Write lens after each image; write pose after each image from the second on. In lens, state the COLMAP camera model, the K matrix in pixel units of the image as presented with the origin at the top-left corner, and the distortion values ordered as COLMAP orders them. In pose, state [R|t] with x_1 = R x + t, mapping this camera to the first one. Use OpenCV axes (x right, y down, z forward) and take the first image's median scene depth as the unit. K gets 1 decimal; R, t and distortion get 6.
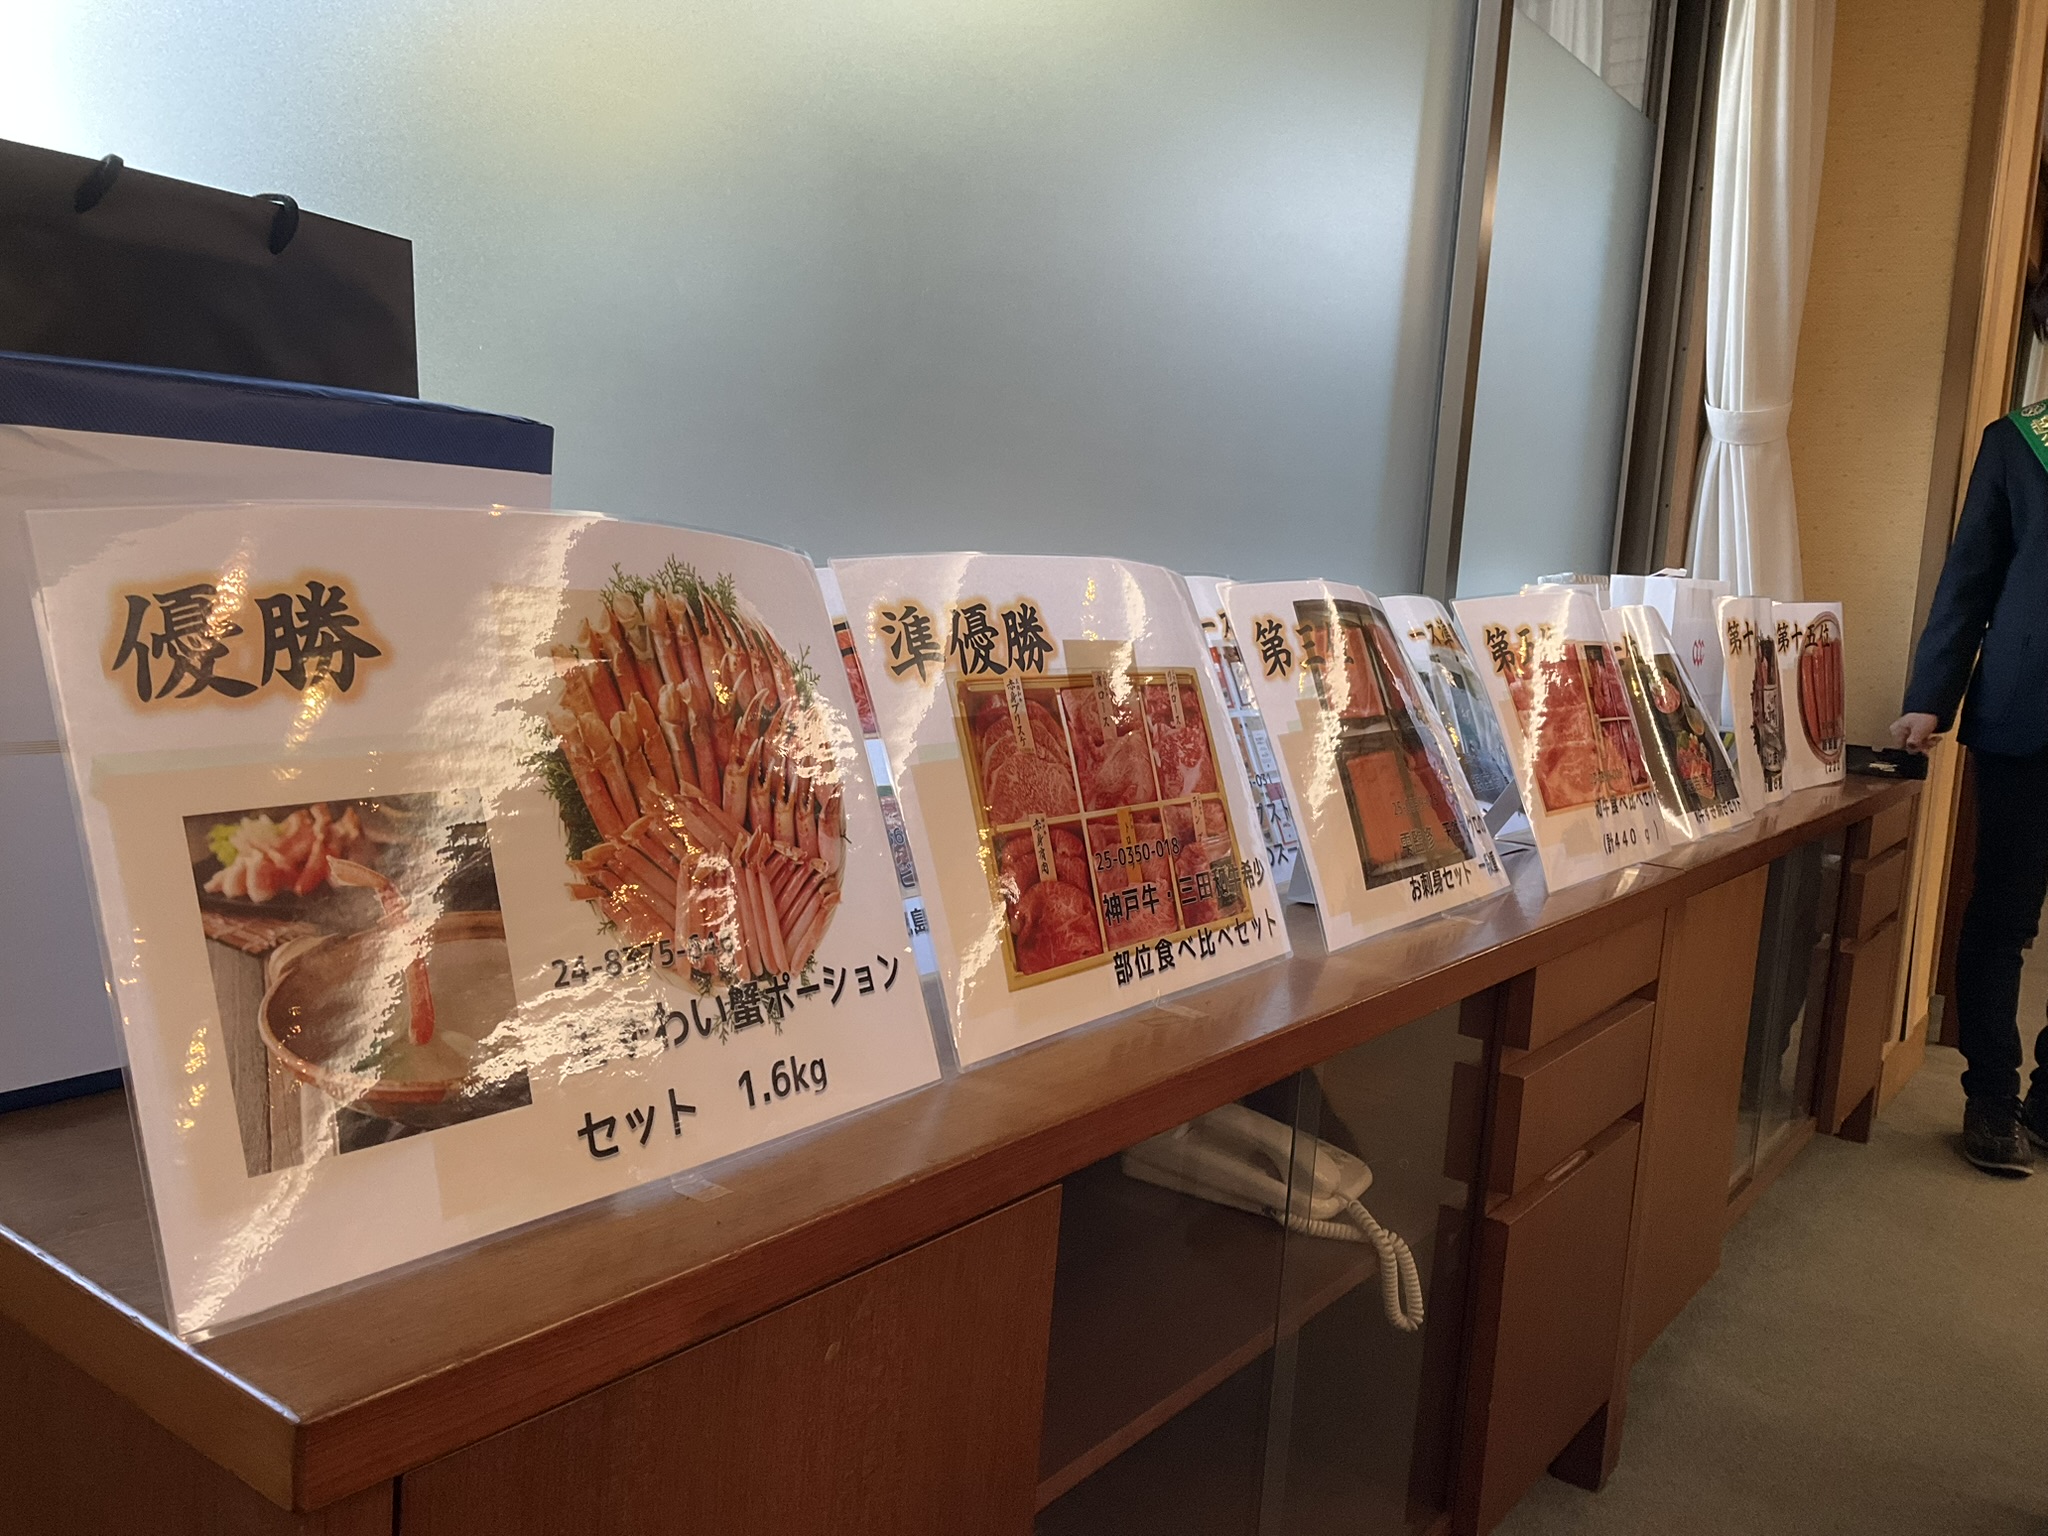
lens RADIAL K [[1706.6, 0, 1024.0], [0, 1706.6, 768.0], [0, 0, 1]] dist [0.118343, -0.000452]
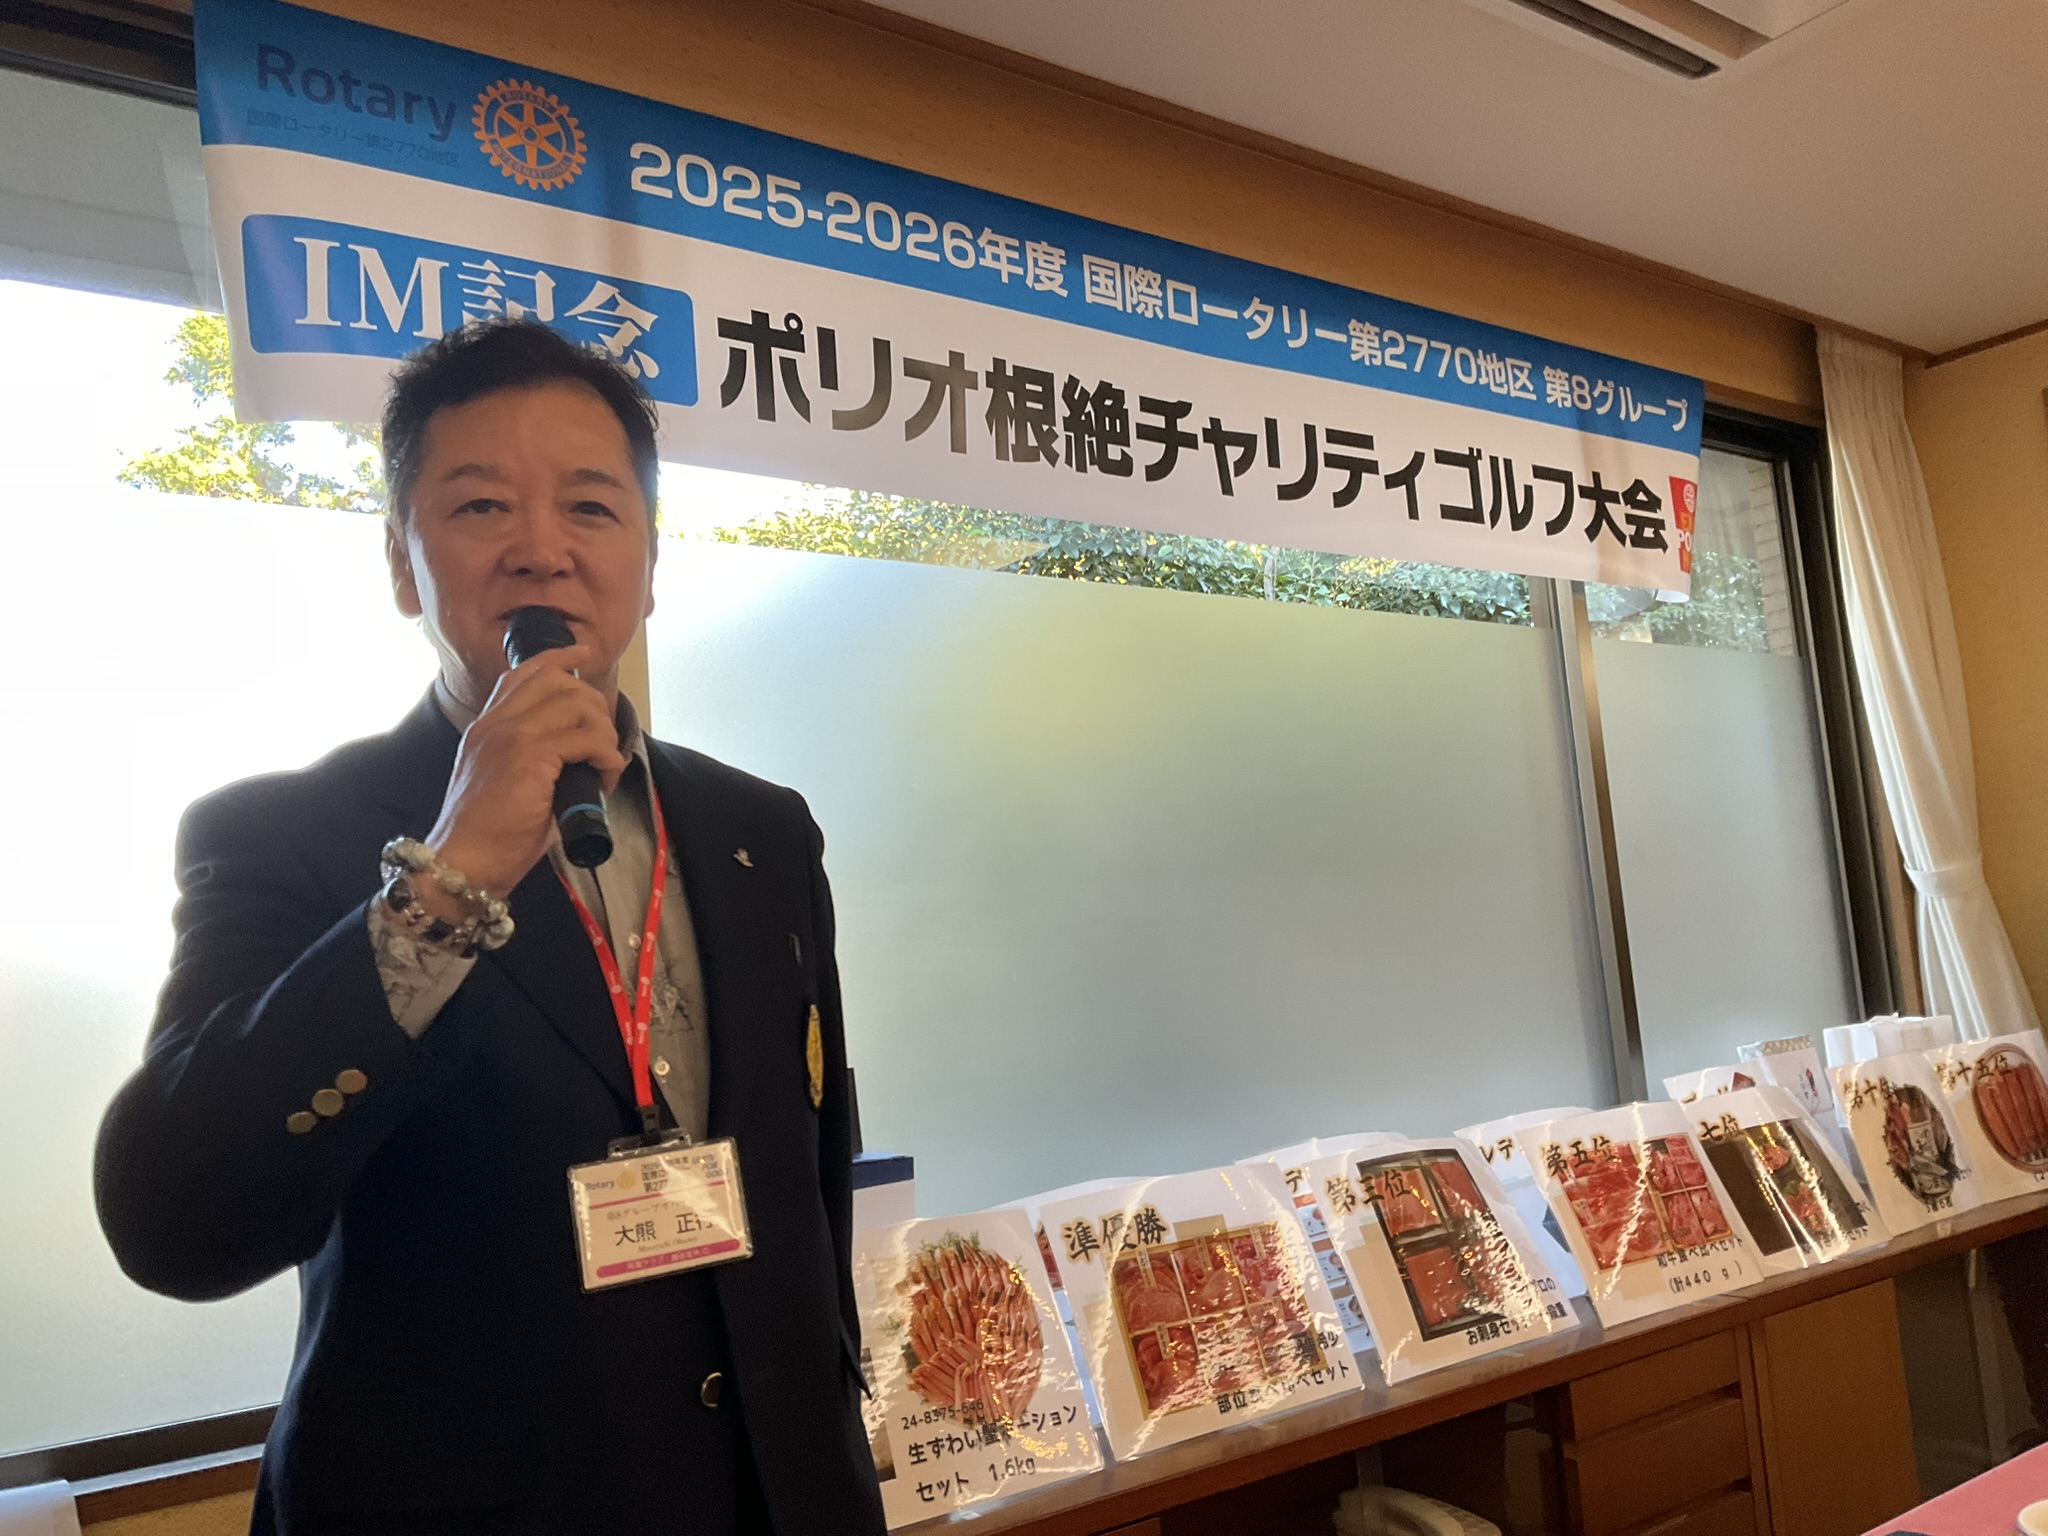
lens RADIAL K [[1694.8, 0, 1029.2], [0, 1694.8, 754.9], [0, 0, 1]] dist [0.052180, -0.087129]
pose [[0.950127, -0.163870, -0.265339, 0.523584], [0.092426, 0.960558, -0.262271, -0.106513], [0.297852, 0.224666, 0.927798, -1.064661]]
